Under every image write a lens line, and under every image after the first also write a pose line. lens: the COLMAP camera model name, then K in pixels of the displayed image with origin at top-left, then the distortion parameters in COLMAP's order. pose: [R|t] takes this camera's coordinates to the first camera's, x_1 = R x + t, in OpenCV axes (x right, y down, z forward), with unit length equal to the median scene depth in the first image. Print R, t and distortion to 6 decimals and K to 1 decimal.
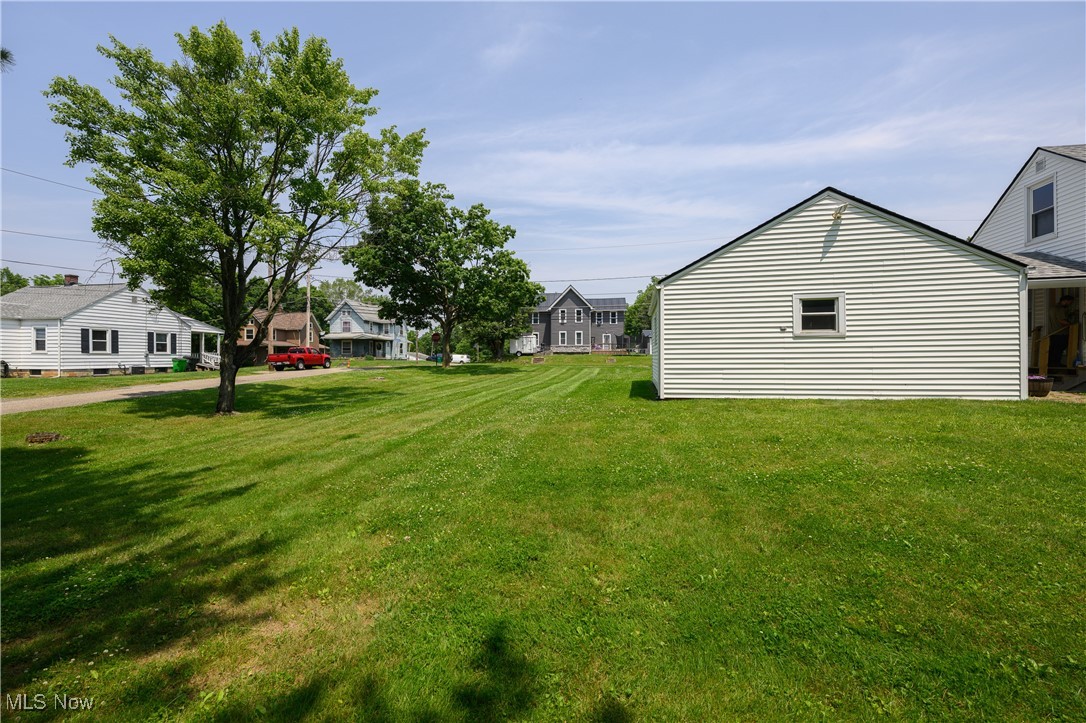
lens RADIAL K [[427.0, 0, 546.7], [0, 427.0, 359.9], [0, 0, 1]] dist [-0.002667, 0.000286]
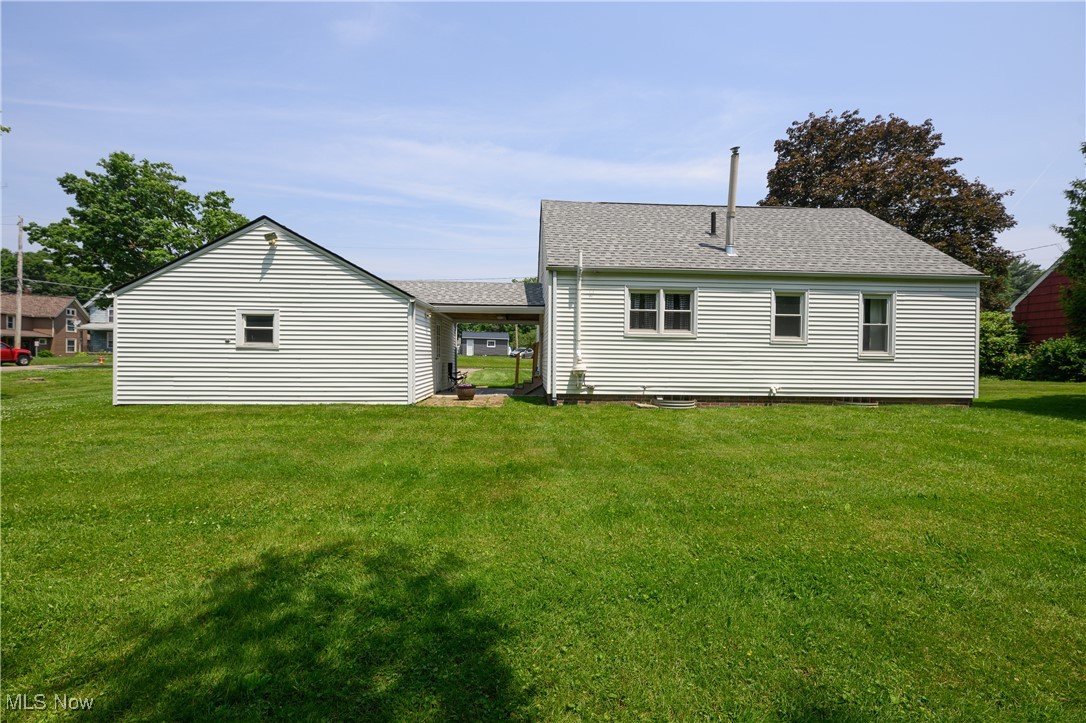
lens RADIAL K [[427.0, 0, 548.7], [0, 427.0, 363.5], [0, 0, 1]] dist [-0.002667, 0.000286]
pose [[0.967231, 0.013337, 0.253548, 1.079842], [-0.016107, 0.999831, 0.008849, -0.037282], [-0.253387, -0.012643, 0.967282, -0.273243]]
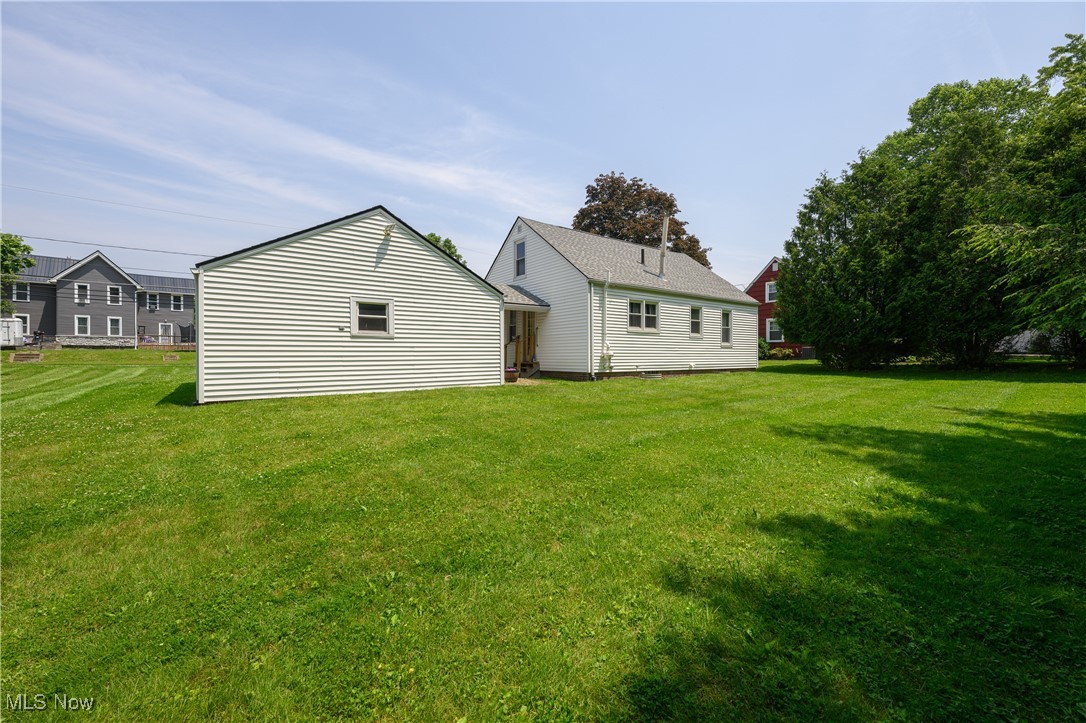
lens RADIAL K [[427.0, 0, 534.7], [0, 427.0, 362.5], [0, 0, 1]] dist [-0.002667, 0.000286]
pose [[0.668274, -0.008266, 0.743870, 0.086895], [-0.001925, 0.999916, 0.012840, -0.002883], [-0.743913, -0.010013, 0.668201, -0.064561]]
